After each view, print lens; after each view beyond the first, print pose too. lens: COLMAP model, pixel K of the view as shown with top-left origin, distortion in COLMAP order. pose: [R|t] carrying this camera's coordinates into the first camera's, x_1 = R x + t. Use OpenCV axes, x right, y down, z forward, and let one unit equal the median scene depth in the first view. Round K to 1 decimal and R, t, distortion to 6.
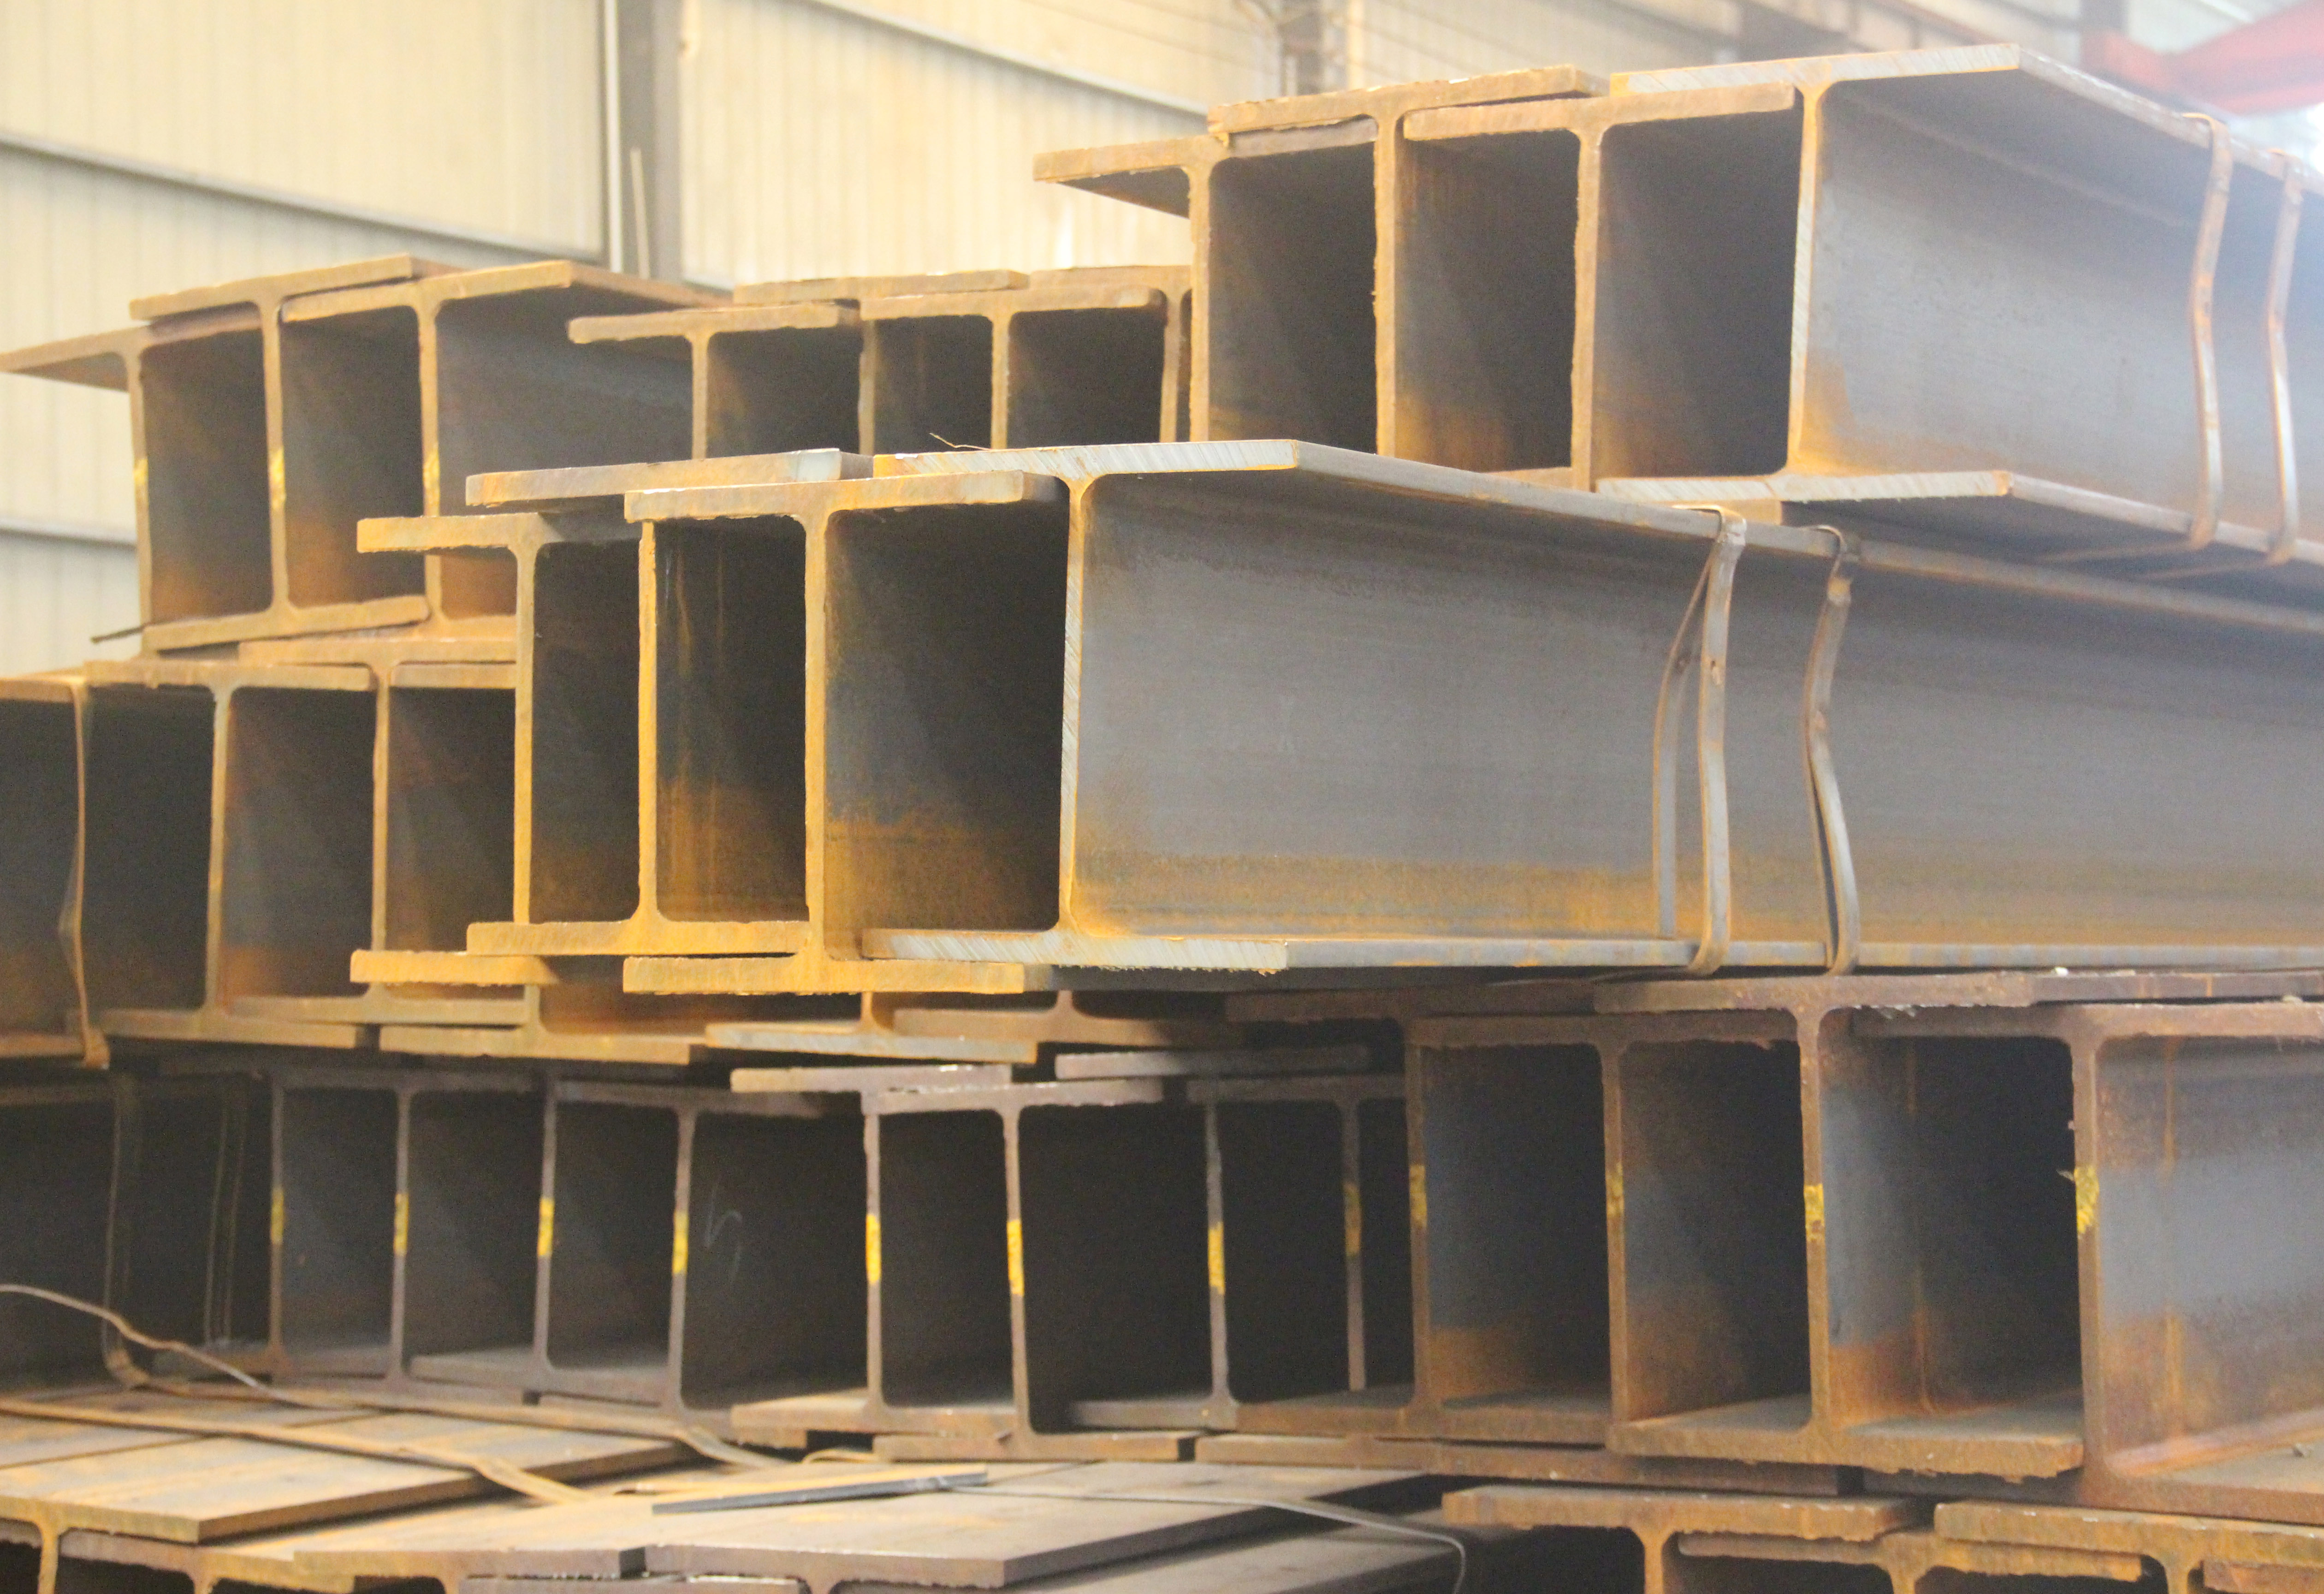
lens RADIAL K [[4514.5, 0, 1162.0], [0, 4514.5, 797.0], [0, 0, 1]] dist [0.246335, 0.373556]
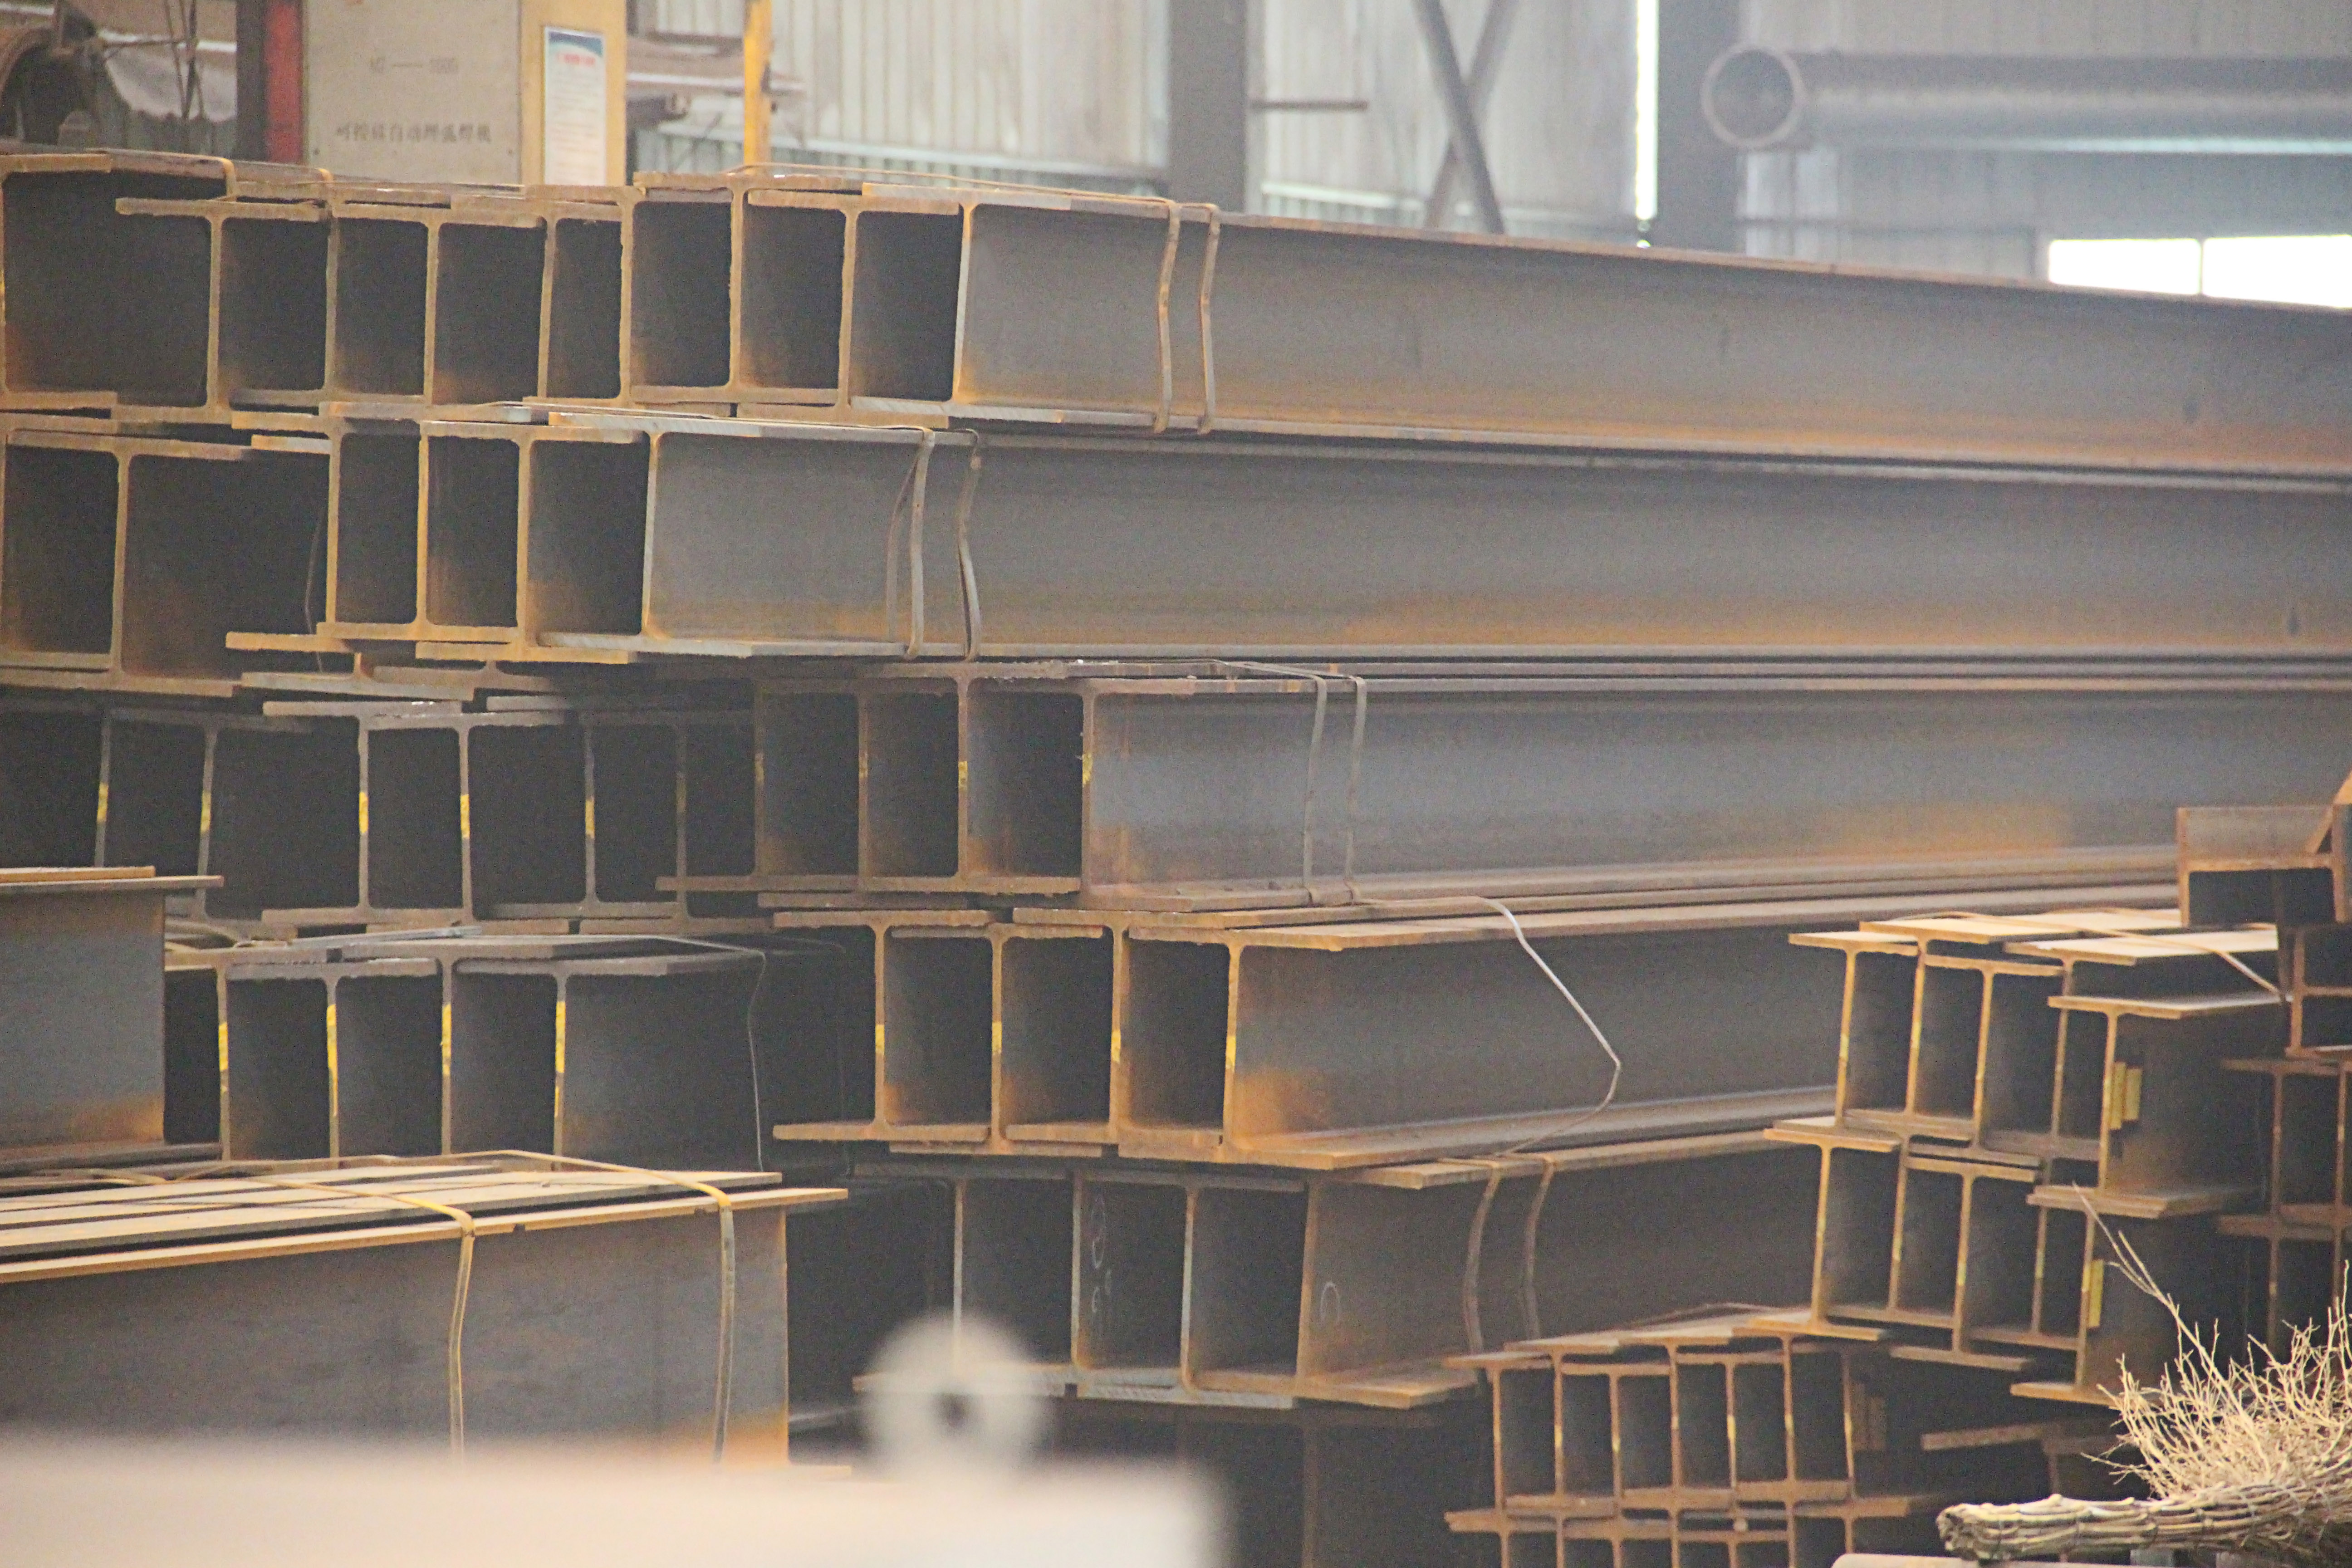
lens RADIAL K [[17568.8, 0, 1176.0], [0, 17568.8, 784.0], [0, 0, 1]] dist [0.308602, -8.616371]
pose [[0.980199, 0.020237, 0.196978, -1.261654], [-0.030903, 0.998209, 0.051222, -0.300147], [-0.195588, -0.056295, 0.979069, -6.469753]]
